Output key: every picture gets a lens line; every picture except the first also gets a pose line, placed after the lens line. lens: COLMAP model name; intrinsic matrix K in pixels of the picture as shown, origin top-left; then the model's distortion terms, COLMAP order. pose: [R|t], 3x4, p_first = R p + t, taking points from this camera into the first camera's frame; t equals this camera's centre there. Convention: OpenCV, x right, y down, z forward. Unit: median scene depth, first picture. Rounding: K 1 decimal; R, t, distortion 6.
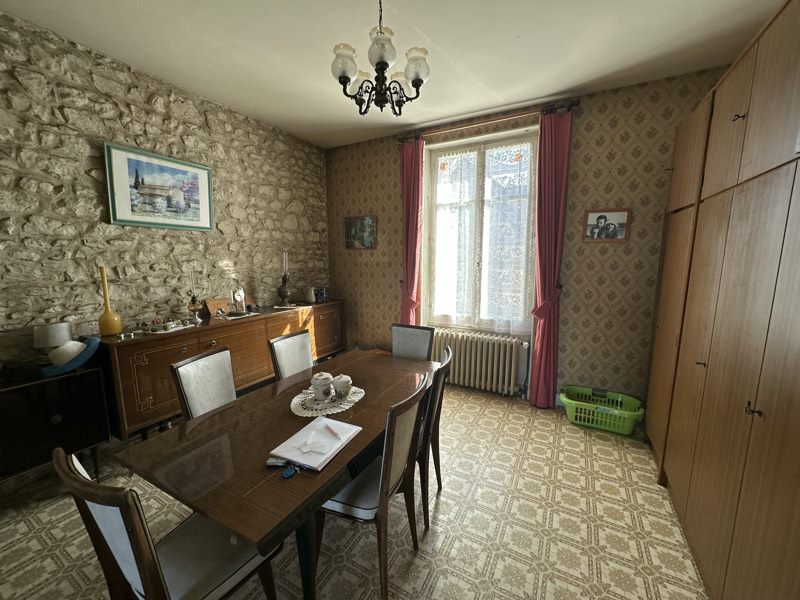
lens RADIAL K [[318.5, 0, 399.5], [0, 318.5, 301.5], [0, 0, 1]] dist [-0.001214, -0.000019]
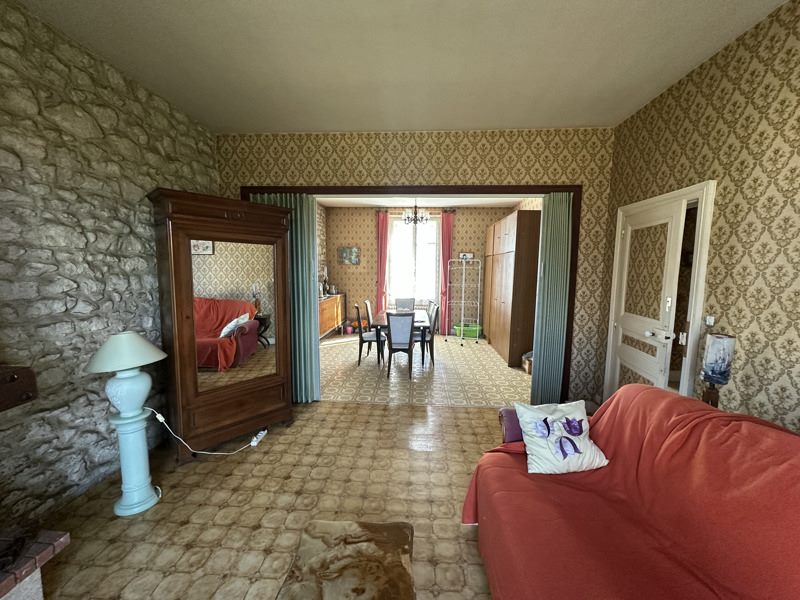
lens RADIAL K [[318.5, 0, 400.5], [0, 318.5, 301.8], [0, 0, 1]] dist [-0.001214, -0.000019]
pose [[0.897554, -0.033502, 0.439629, -0.683183], [0.050760, 0.998331, -0.027555, 0.110467], [-0.437972, 0.047048, 0.897757, -0.747428]]
